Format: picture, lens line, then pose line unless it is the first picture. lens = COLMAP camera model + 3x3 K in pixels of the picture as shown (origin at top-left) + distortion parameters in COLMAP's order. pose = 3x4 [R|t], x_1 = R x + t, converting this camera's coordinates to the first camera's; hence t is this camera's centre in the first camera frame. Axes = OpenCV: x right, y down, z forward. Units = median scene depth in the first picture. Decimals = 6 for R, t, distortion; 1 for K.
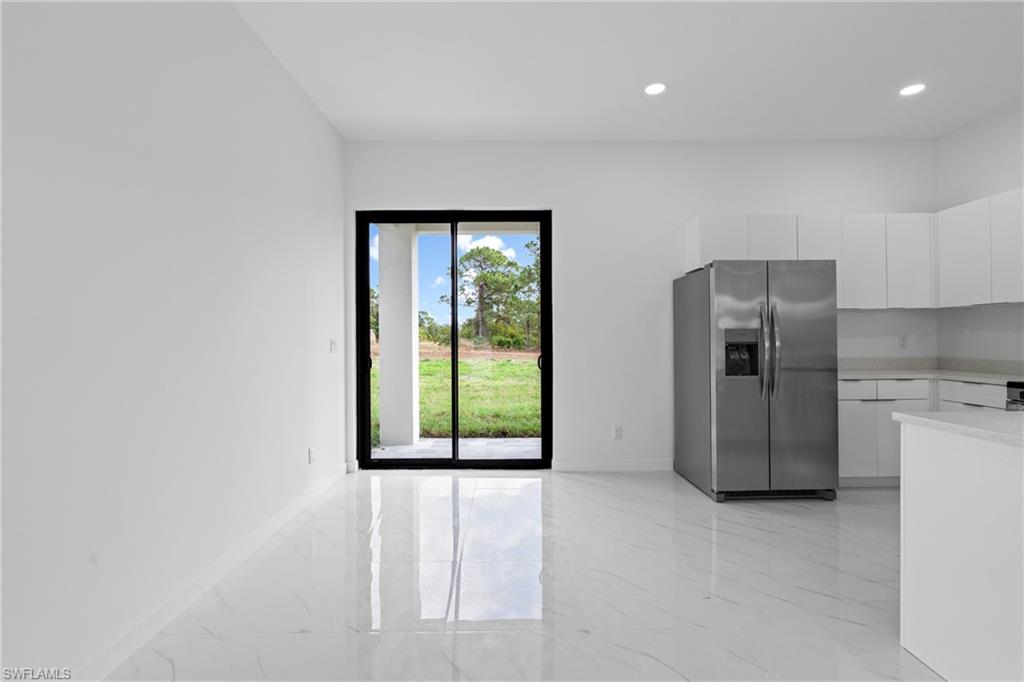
lens RADIAL K [[464.3, 0, 513.5], [0, 464.3, 335.2], [0, 0, 1]] dist [-0.002057, 0.000417]
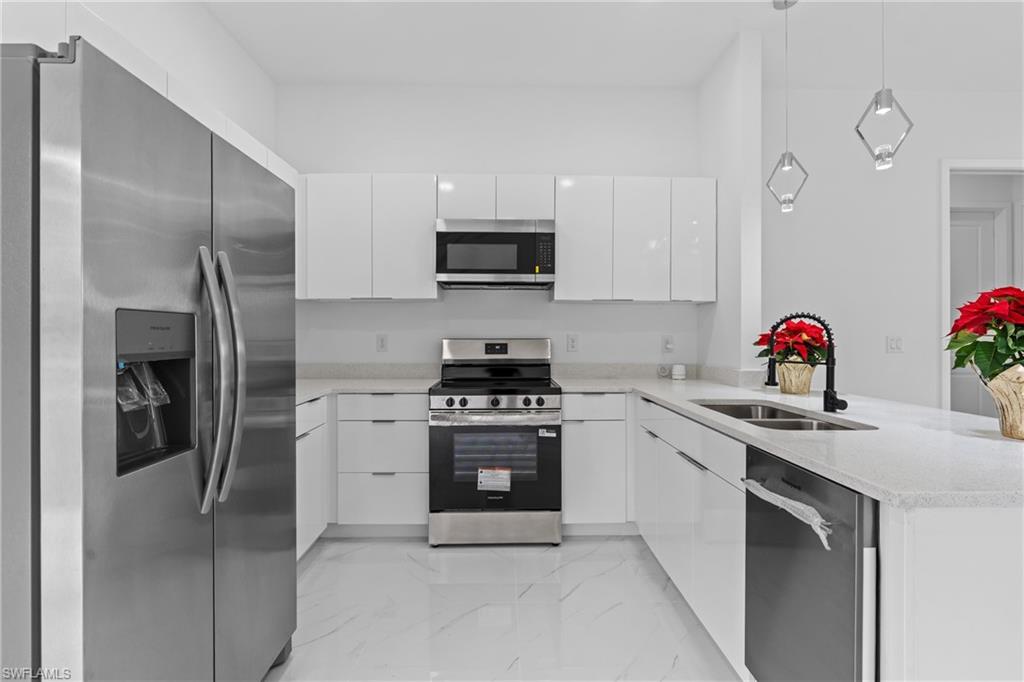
lens RADIAL K [[464.3, 0, 513.5], [0, 464.3, 335.2], [0, 0, 1]] dist [-0.002057, 0.000417]
pose [[-0.010848, 0.004038, 0.999933, 0.145068], [-0.004878, 0.999980, -0.004091, 0.001870], [-0.999929, -0.004922, -0.010829, 0.631011]]
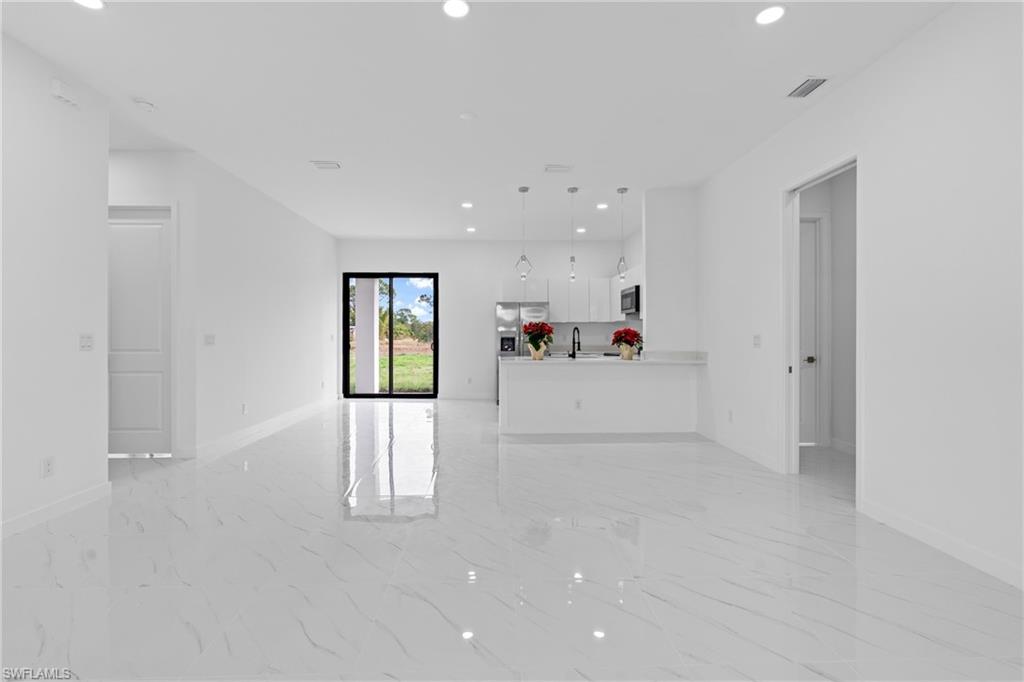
lens RADIAL K [[465.9, 0, 507.1], [0, 465.9, 334.4], [0, 0, 1]] dist [0.002164, 0.000492]
pose [[0.999821, 0.005755, 0.018026, 0.363803], [-0.005819, 0.999977, 0.003518, -0.005293], [-0.018005, -0.003622, 0.999831, -1.113752]]
